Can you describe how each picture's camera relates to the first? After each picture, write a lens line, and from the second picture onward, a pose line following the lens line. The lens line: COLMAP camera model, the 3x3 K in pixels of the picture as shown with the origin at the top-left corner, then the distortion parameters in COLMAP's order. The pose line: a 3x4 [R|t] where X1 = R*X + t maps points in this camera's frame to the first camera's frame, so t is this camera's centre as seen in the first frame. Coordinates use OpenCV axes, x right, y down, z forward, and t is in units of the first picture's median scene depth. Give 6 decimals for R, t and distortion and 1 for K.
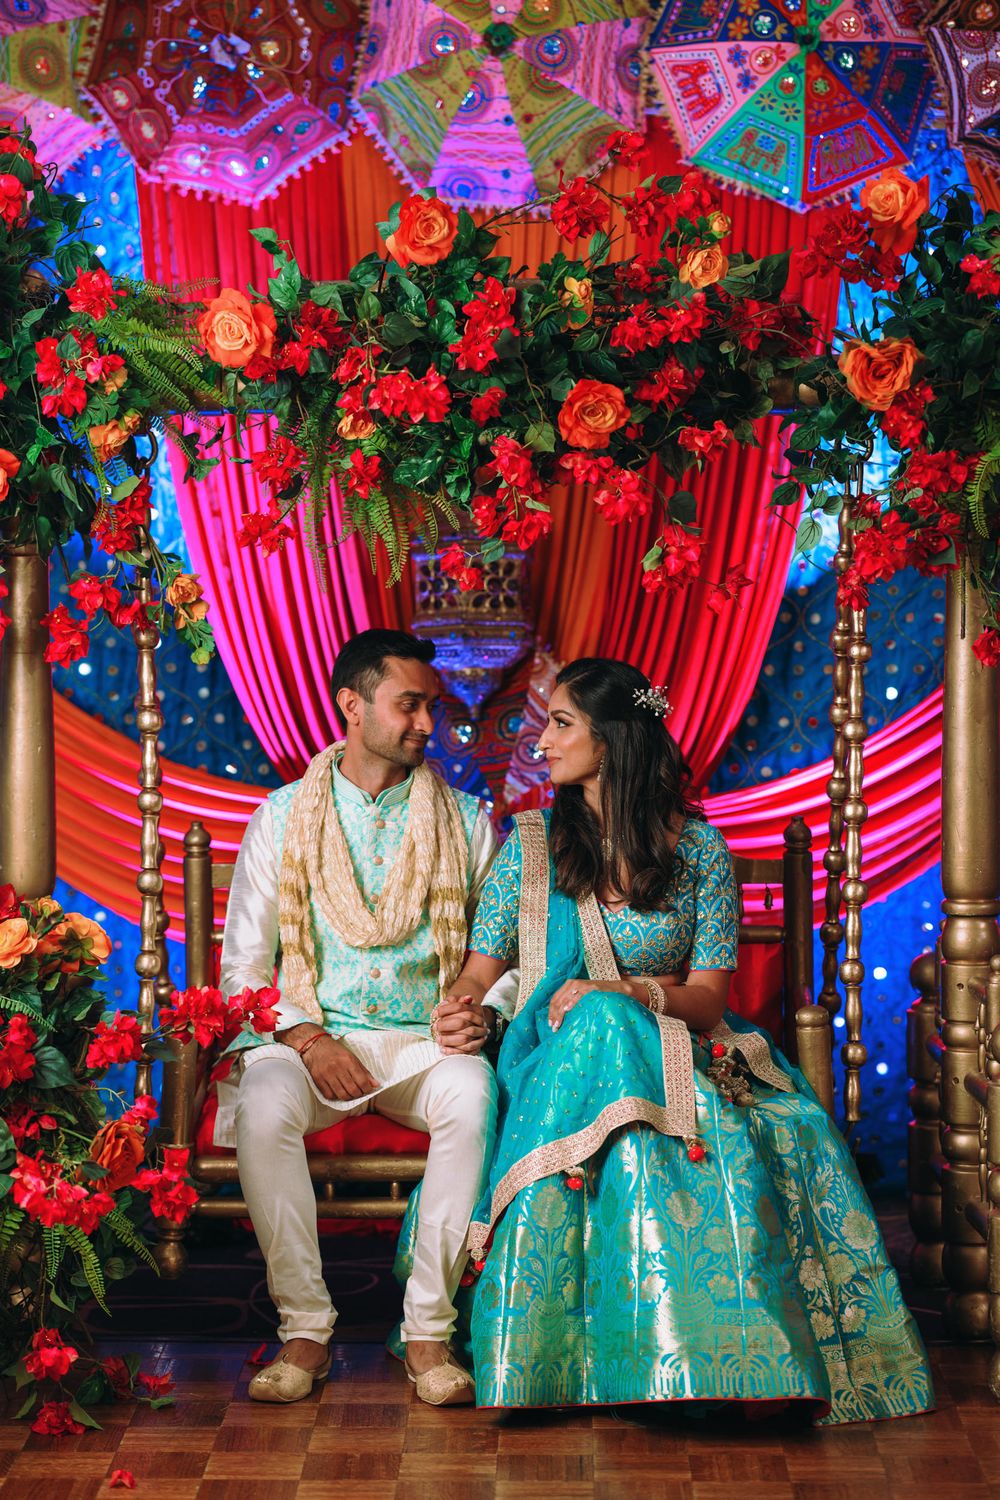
lens RADIAL K [[3762.8, 0, 501.7], [0, 3762.8, 748.3], [0, 0, 1]] dist [0.021377, 0.000000]
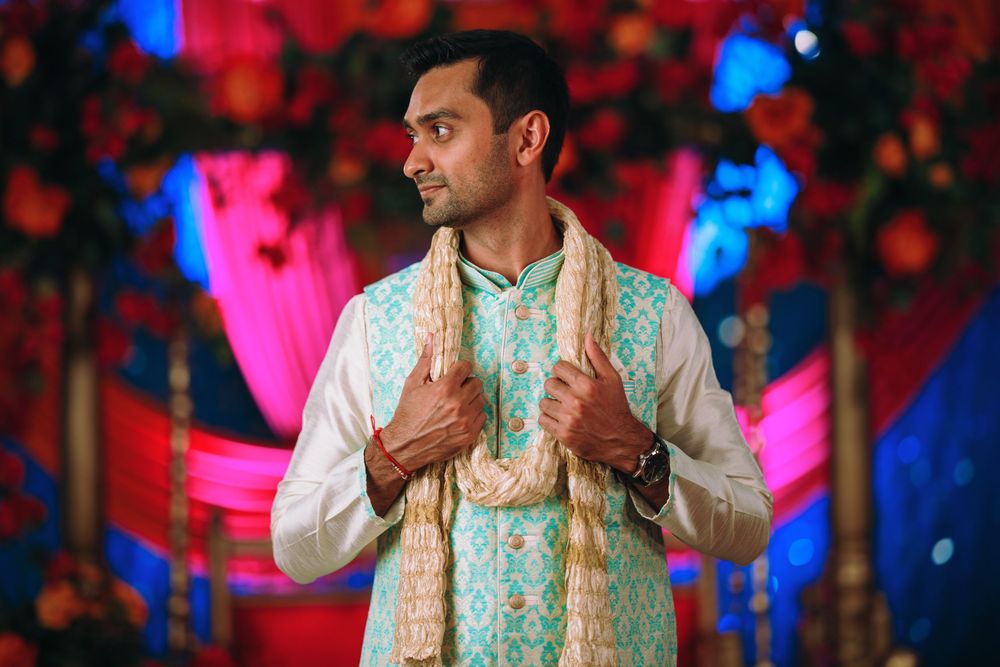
lens RADIAL K [[2508.5, 0, 495.1], [0, 2508.5, 334.4], [0, 0, 1]] dist [0.021377, 0.000000]
pose [[0.997303, -0.017677, 0.071241, -0.049997], [0.018800, 0.999709, -0.015124, -0.018341], [-0.070952, 0.016423, 0.997344, 0.189311]]
